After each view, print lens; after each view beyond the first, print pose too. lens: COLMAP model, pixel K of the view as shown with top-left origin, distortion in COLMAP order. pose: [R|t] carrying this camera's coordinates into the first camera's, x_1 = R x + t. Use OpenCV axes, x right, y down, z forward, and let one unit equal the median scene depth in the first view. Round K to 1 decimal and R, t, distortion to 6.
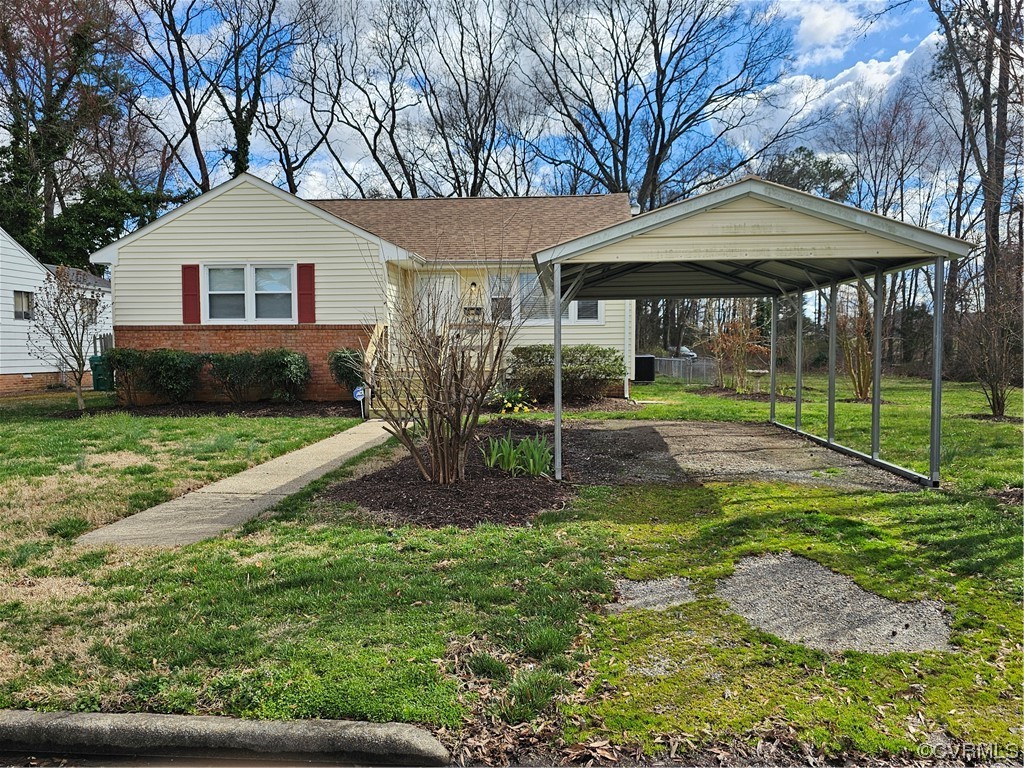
lens RADIAL K [[679.2, 0, 510.4], [0, 679.2, 380.4], [0, 0, 1]] dist [0.037005, -0.017197]
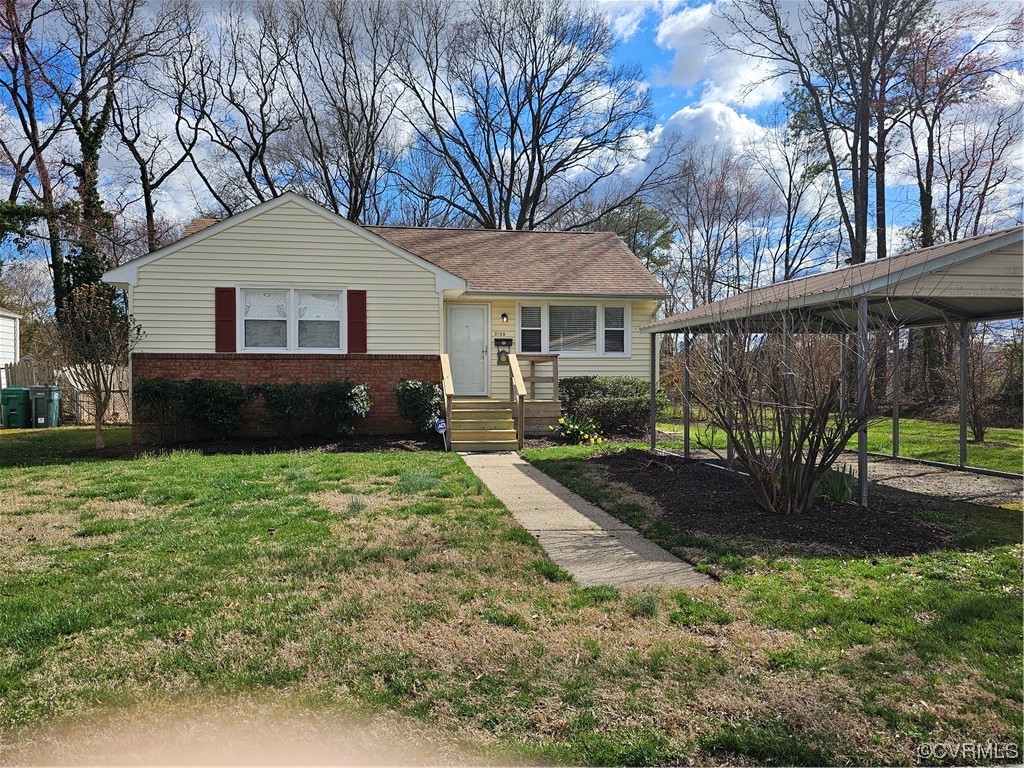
lens RADIAL K [[679.2, 0, 509.7], [0, 679.2, 385.6], [0, 0, 1]] dist [0.037005, -0.017197]
pose [[0.981104, 0.002111, 0.193469, -0.270300], [0.005767, 0.999177, -0.040147, 0.000688], [-0.193395, 0.040504, 0.980285, 0.035080]]
